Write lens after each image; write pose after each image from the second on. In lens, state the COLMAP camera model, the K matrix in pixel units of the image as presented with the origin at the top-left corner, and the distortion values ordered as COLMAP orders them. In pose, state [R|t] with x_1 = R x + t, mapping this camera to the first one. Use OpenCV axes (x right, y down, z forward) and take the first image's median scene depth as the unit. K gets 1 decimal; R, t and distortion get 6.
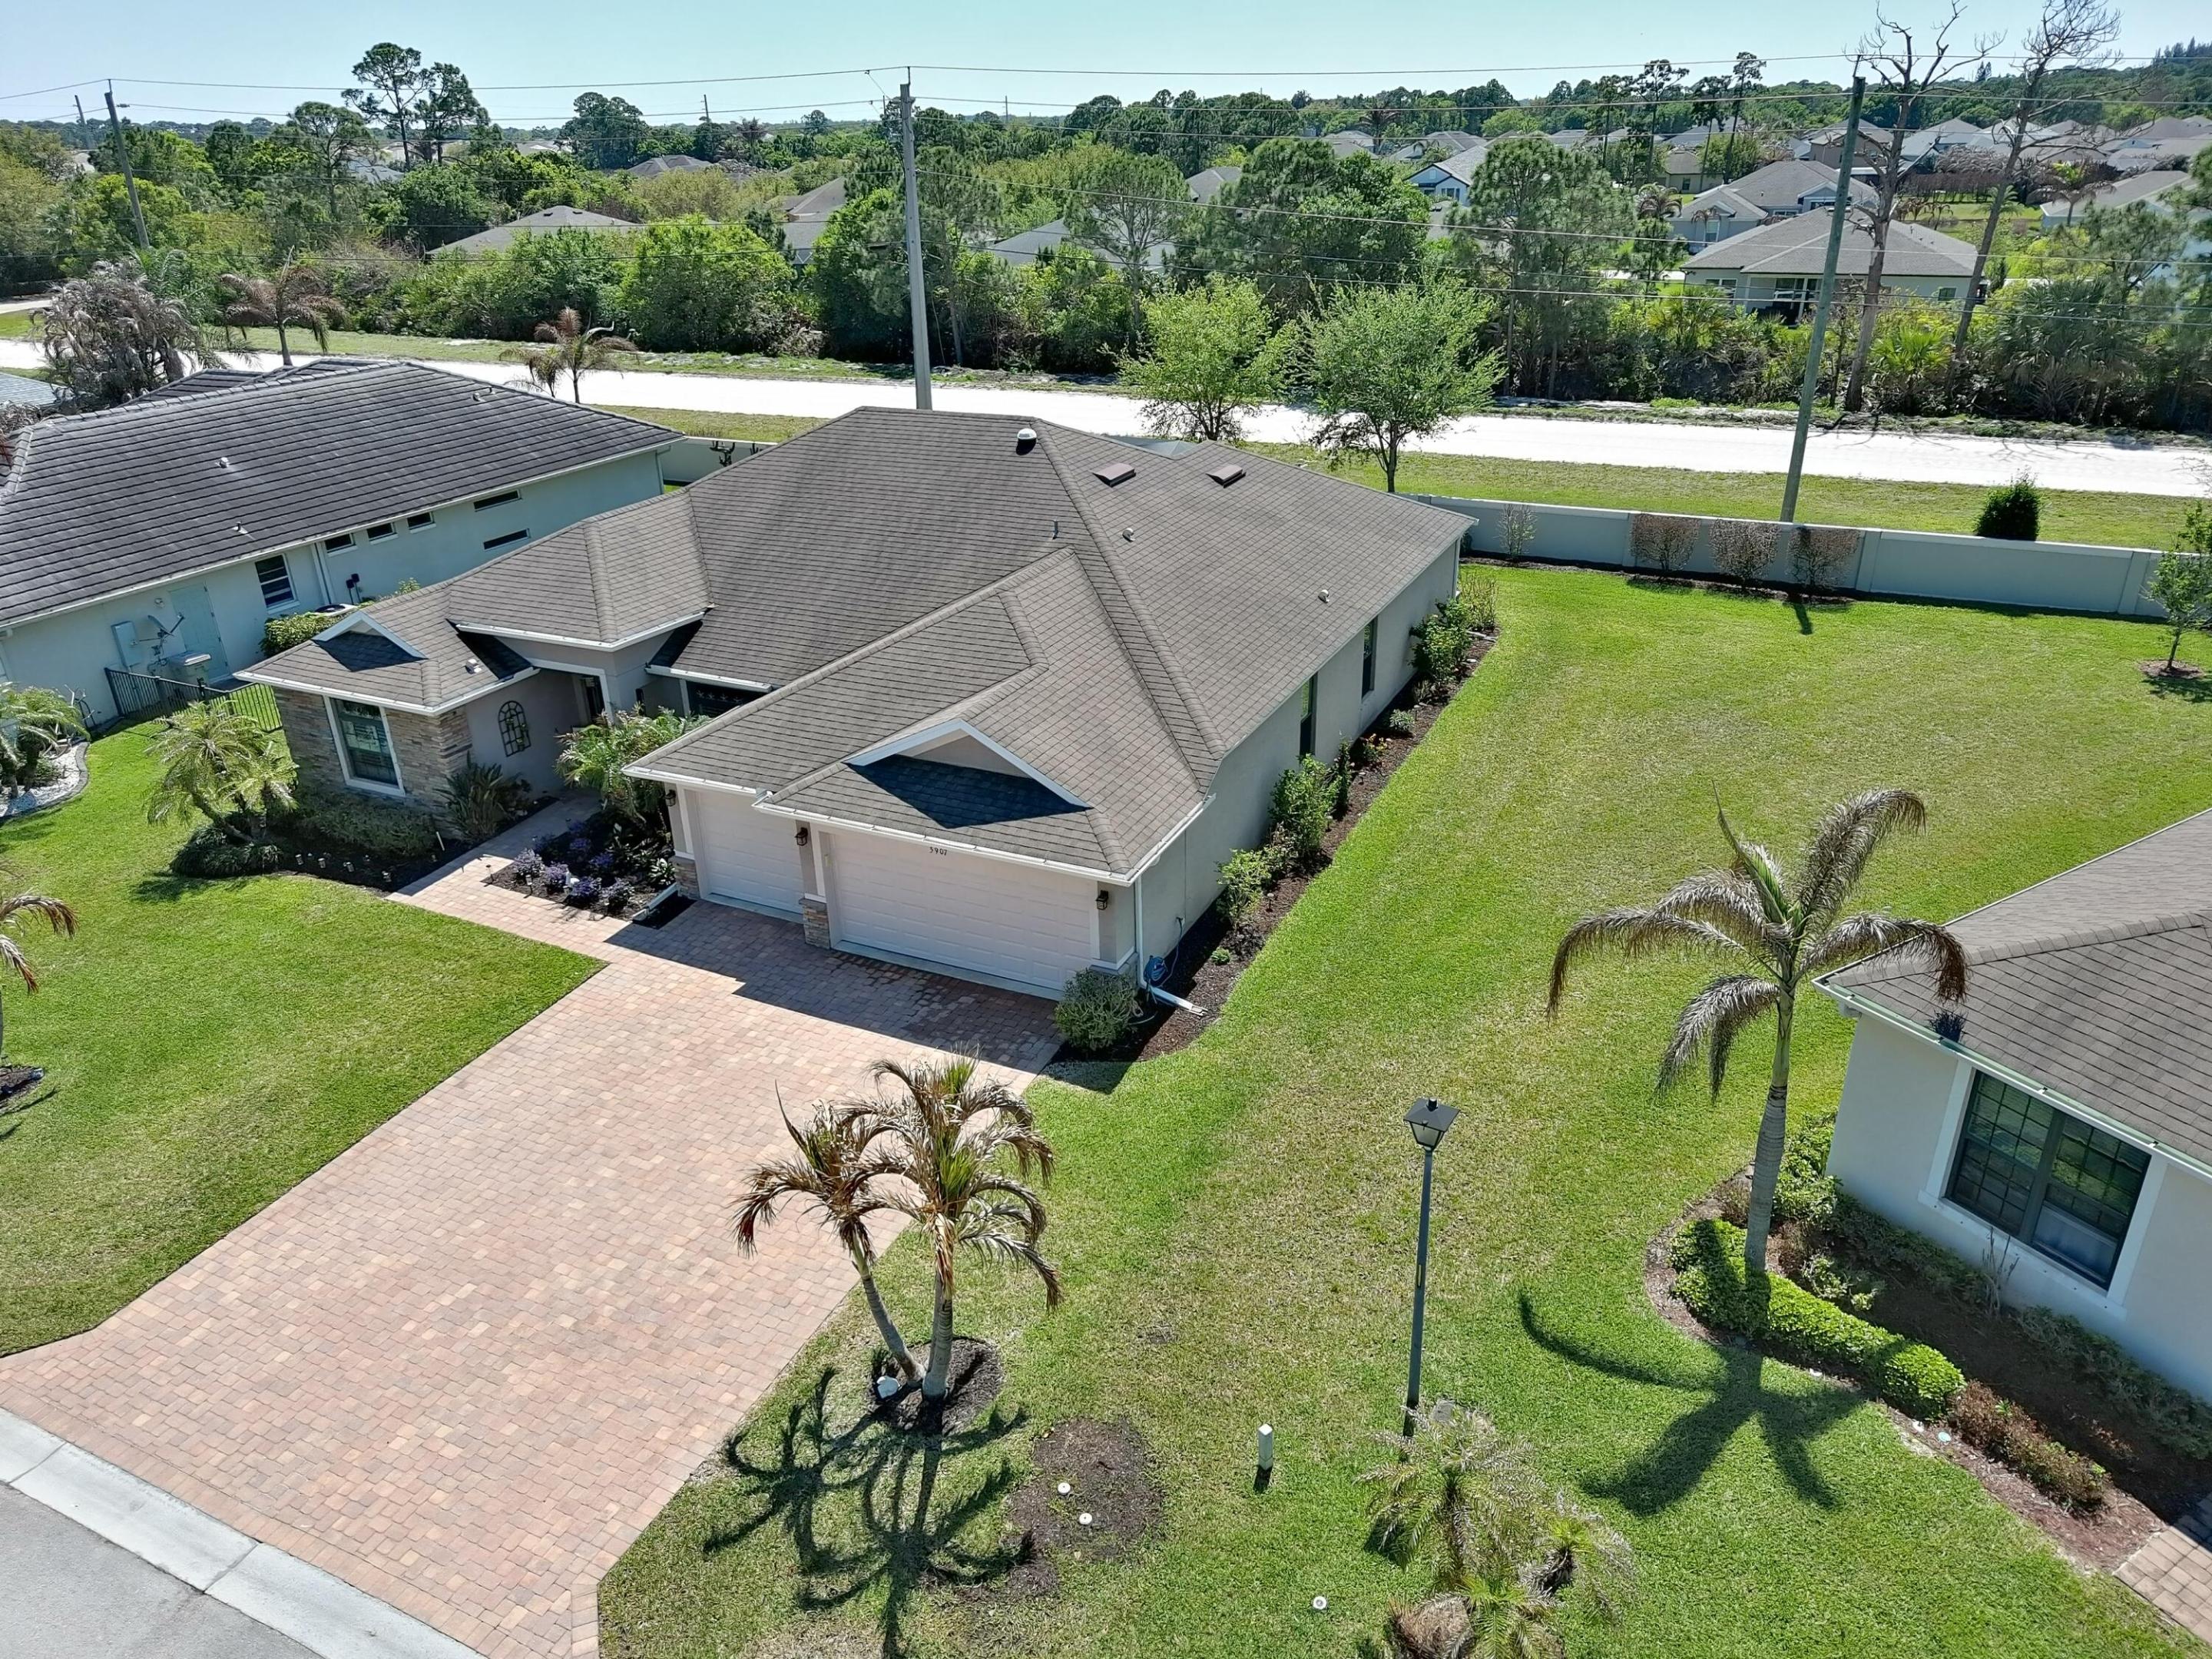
lens RADIAL K [[1509.7, 0, 1106.0], [0, 1509.7, 829.5], [0, 0, 1]] dist [0.028829, -0.023989]
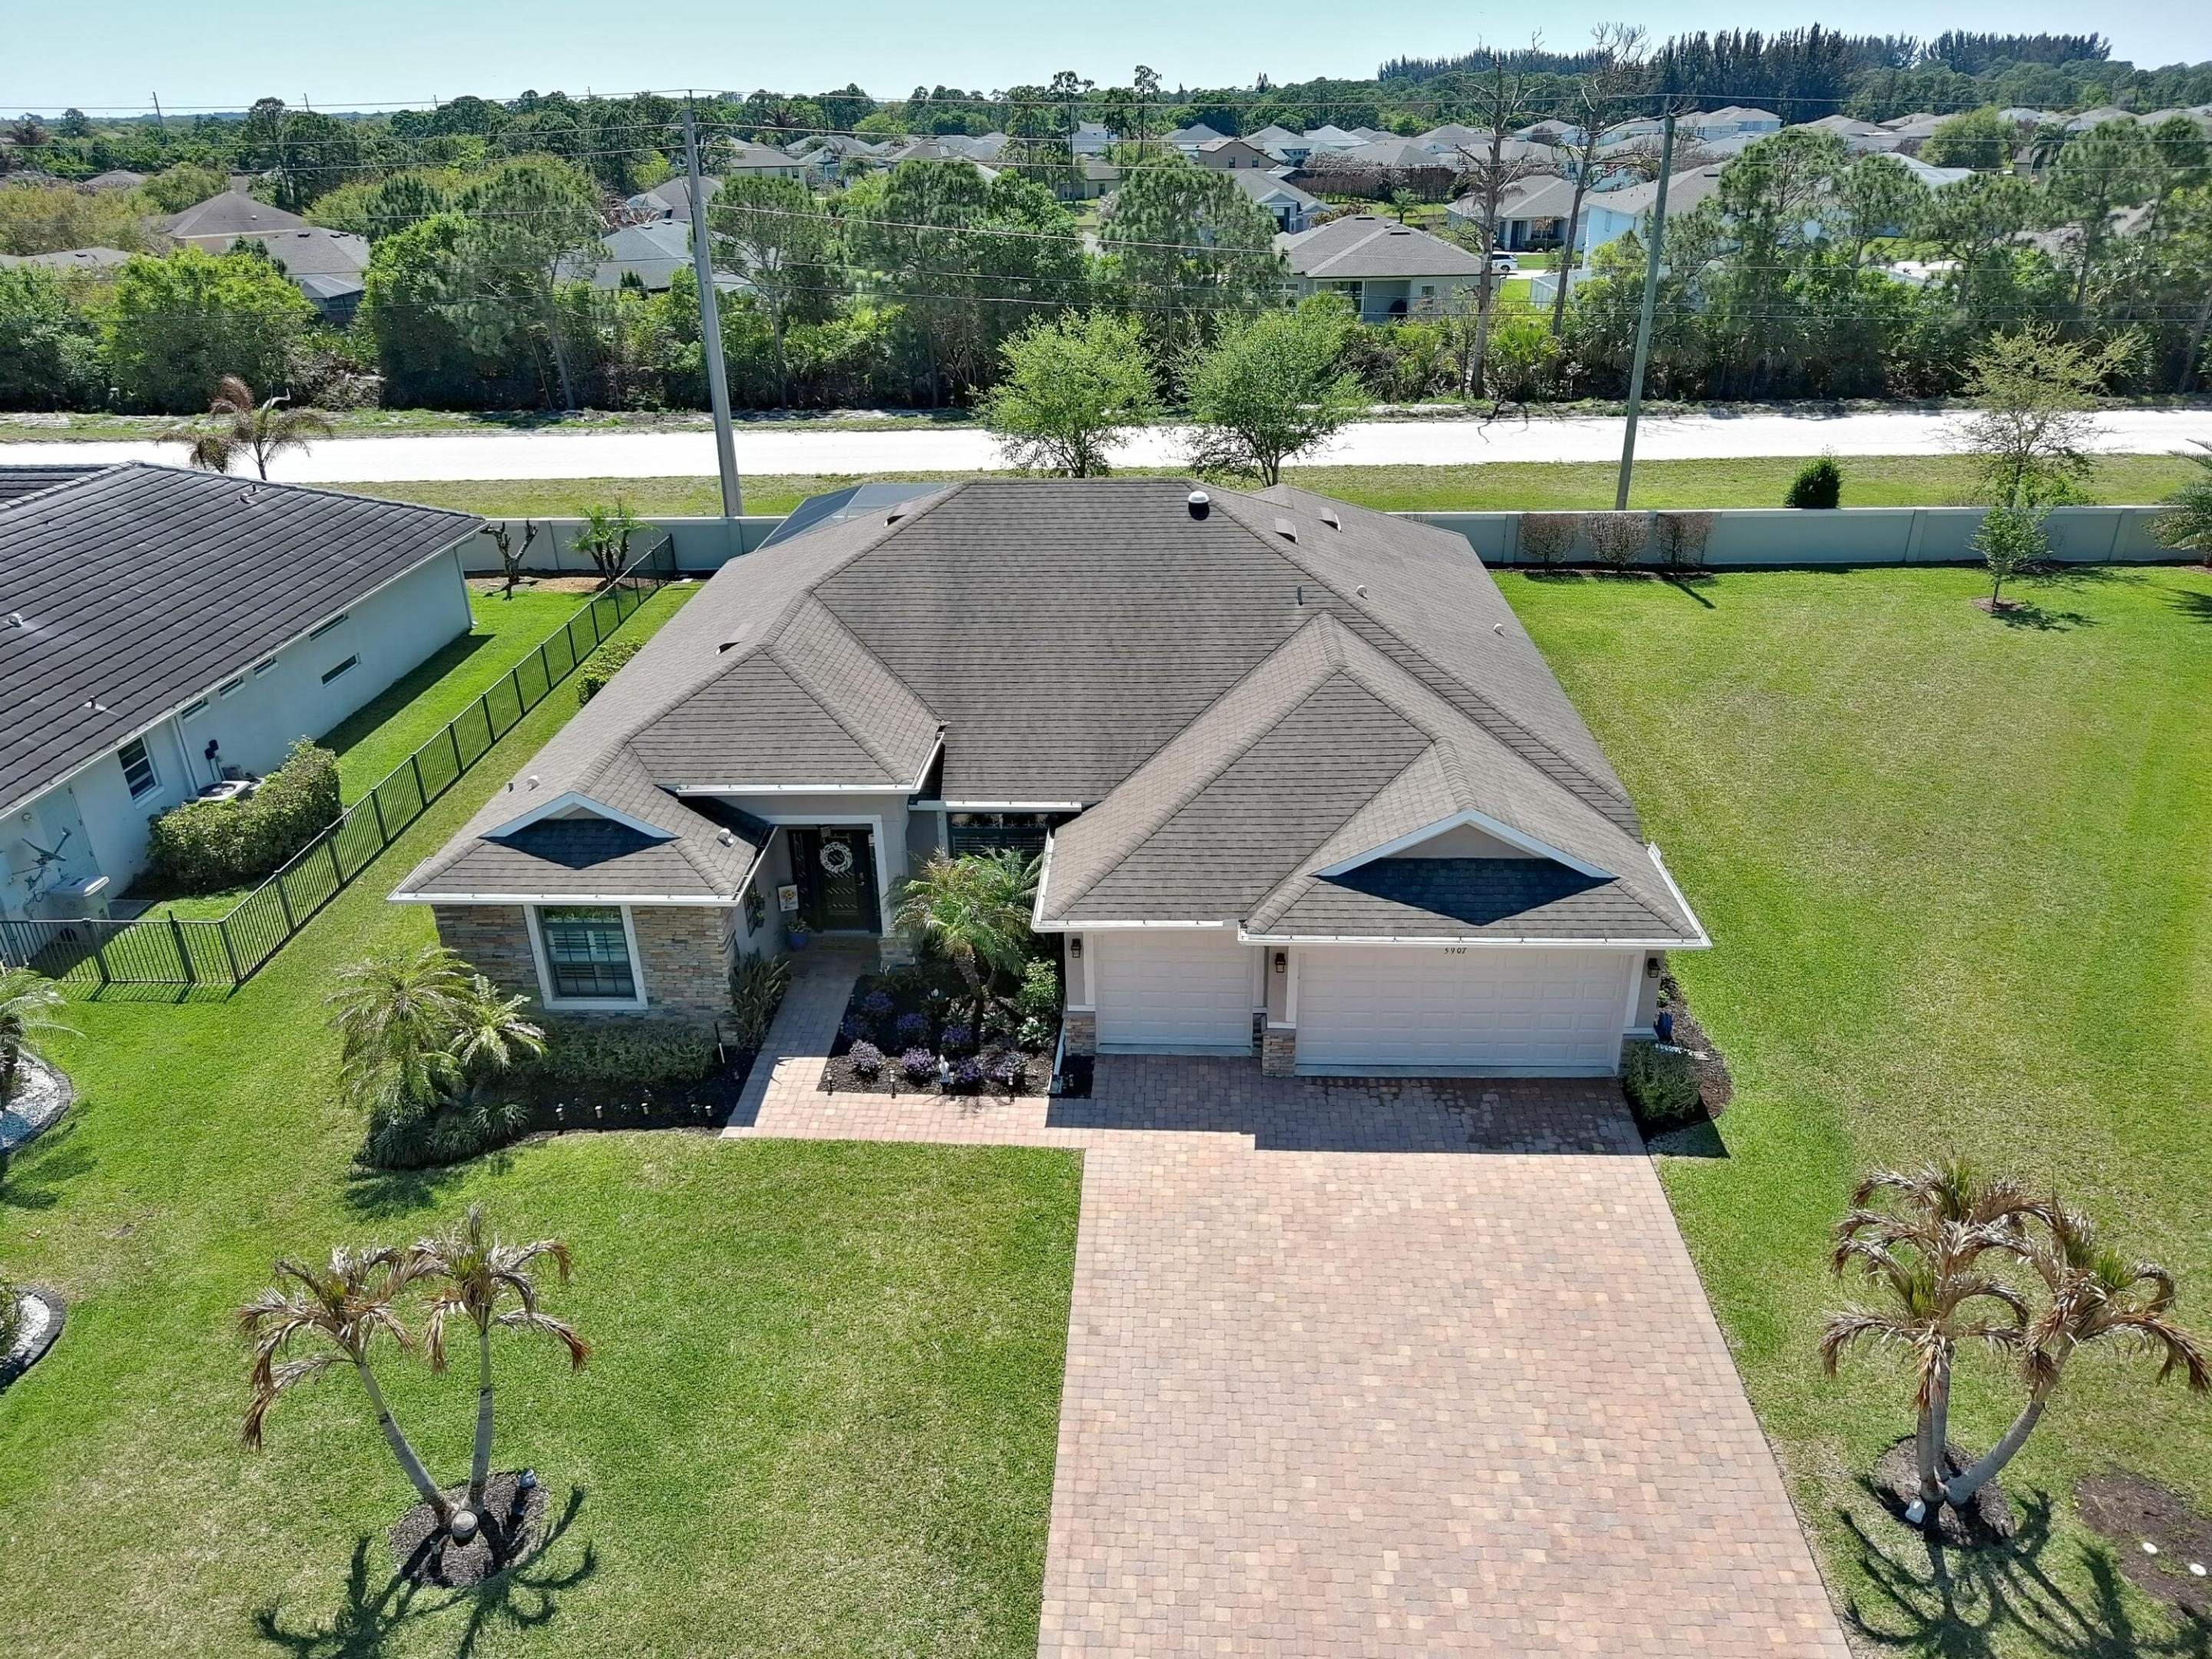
lens RADIAL K [[1509.7, 0, 1106.0], [0, 1509.7, 829.5], [0, 0, 1]] dist [0.028829, -0.023989]
pose [[0.919266, -0.165424, 0.357190, -0.524968], [0.165435, 0.985741, 0.030760, -0.103682], [-0.357185, 0.030815, 0.933525, 0.153934]]
